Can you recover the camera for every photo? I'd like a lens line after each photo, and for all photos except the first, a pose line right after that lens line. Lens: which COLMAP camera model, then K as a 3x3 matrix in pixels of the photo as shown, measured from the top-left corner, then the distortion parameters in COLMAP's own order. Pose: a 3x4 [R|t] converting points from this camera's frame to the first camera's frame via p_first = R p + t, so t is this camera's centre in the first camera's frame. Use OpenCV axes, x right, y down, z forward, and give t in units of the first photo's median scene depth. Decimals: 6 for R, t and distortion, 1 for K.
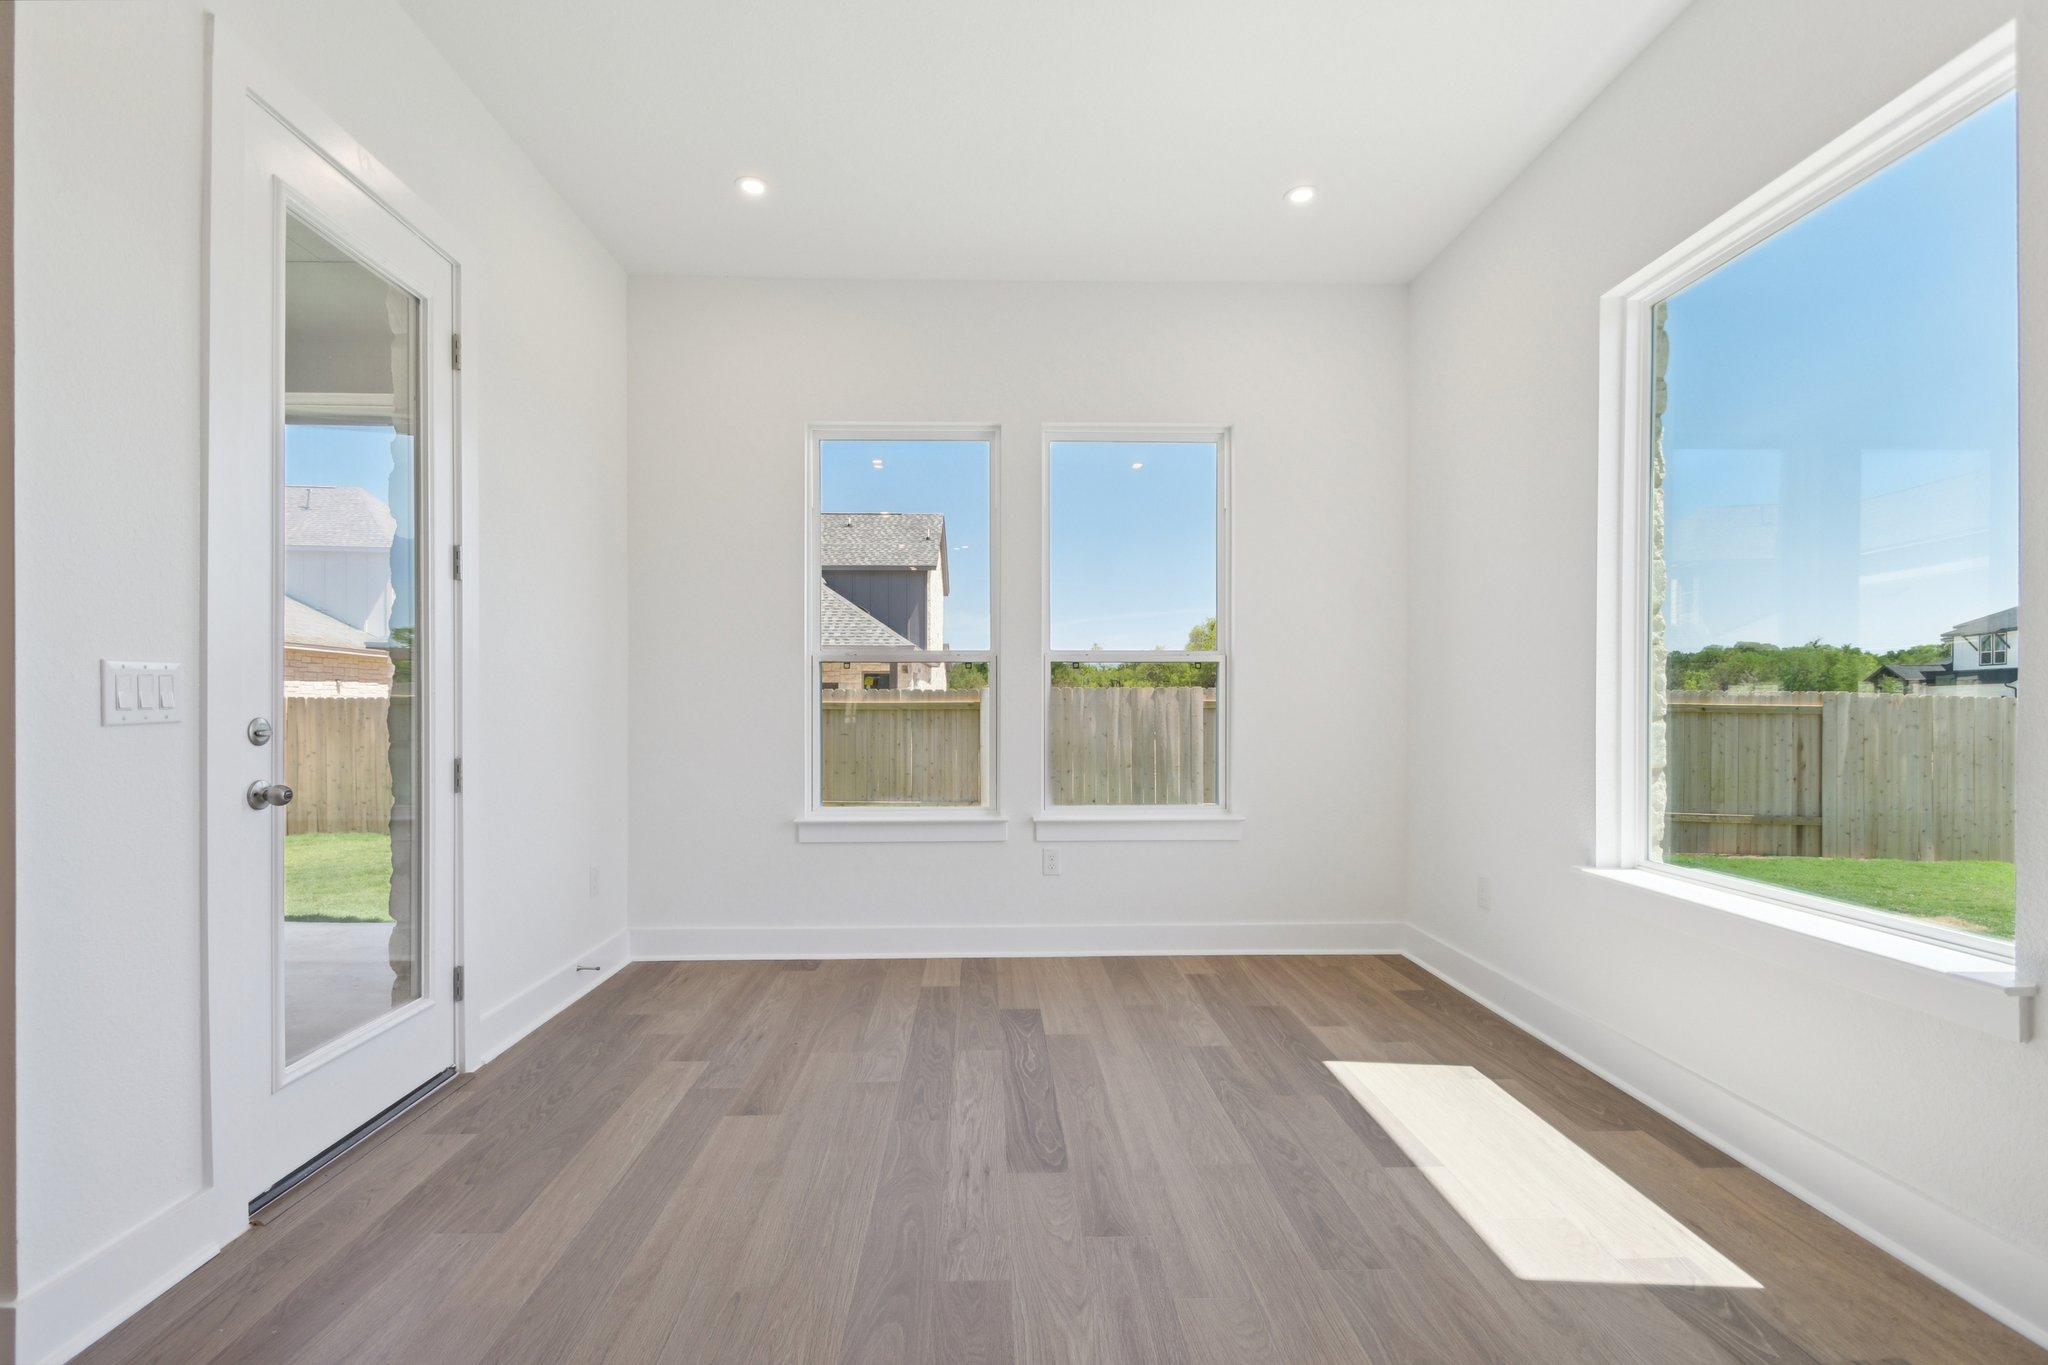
lens RADIAL K [[905.2, 0, 1011.2], [0, 905.2, 695.1], [0, 0, 1]] dist [0.014546, -0.011766]
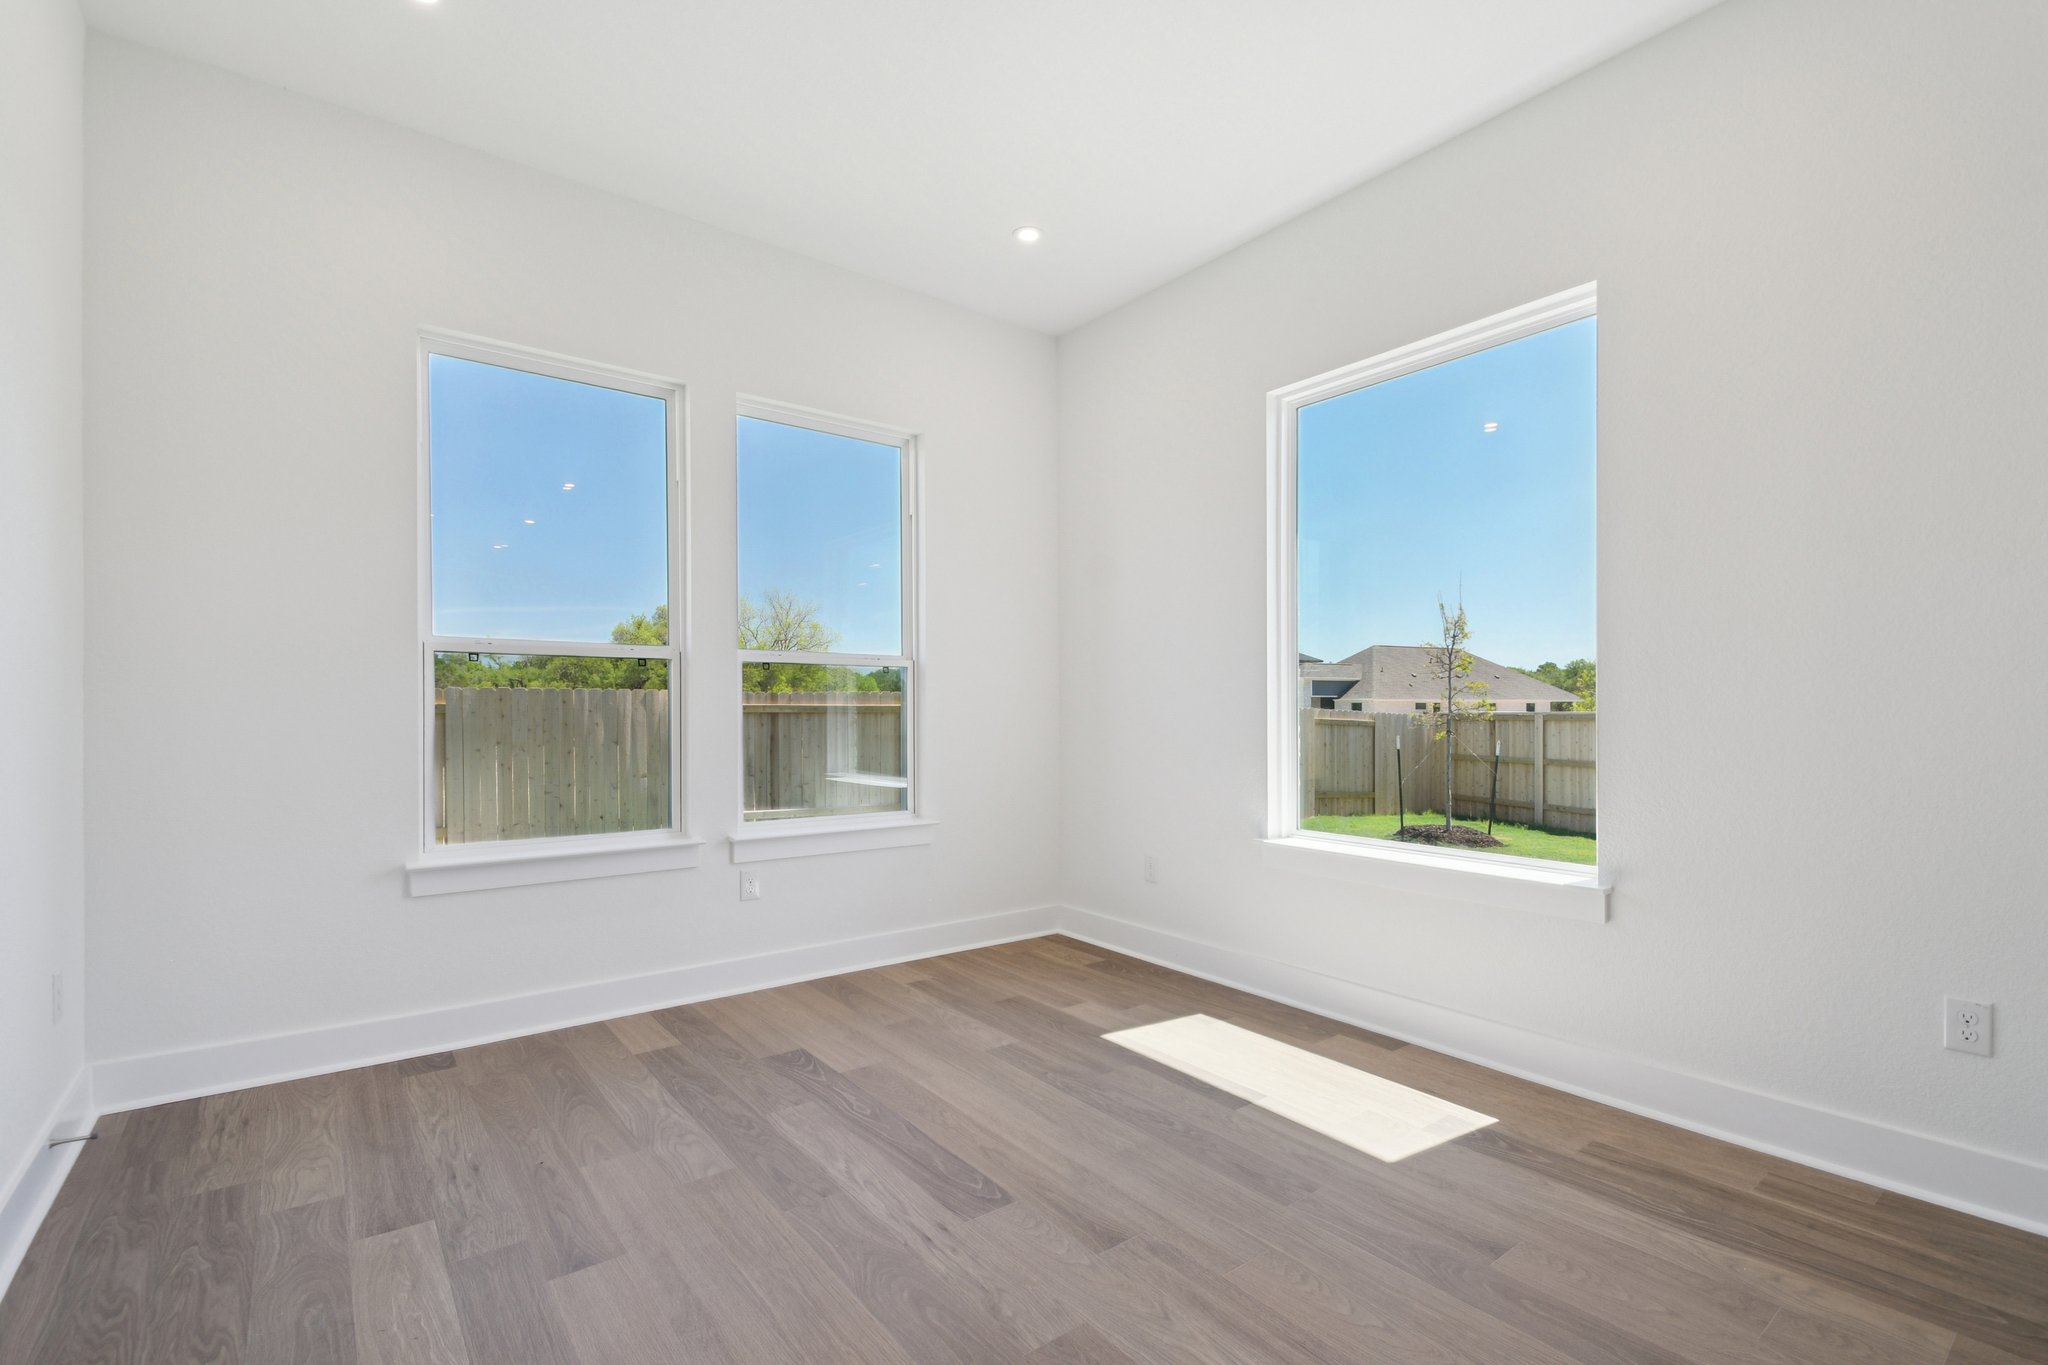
lens RADIAL K [[905.2, 0, 1028.6], [0, 905.2, 691.6], [0, 0, 1]] dist [0.014546, -0.011766]
pose [[0.809870, 0.014792, 0.586423, -0.320517], [-0.010248, 0.999886, -0.011068, 0.000708], [-0.586520, 0.002954, 0.809929, 0.141181]]
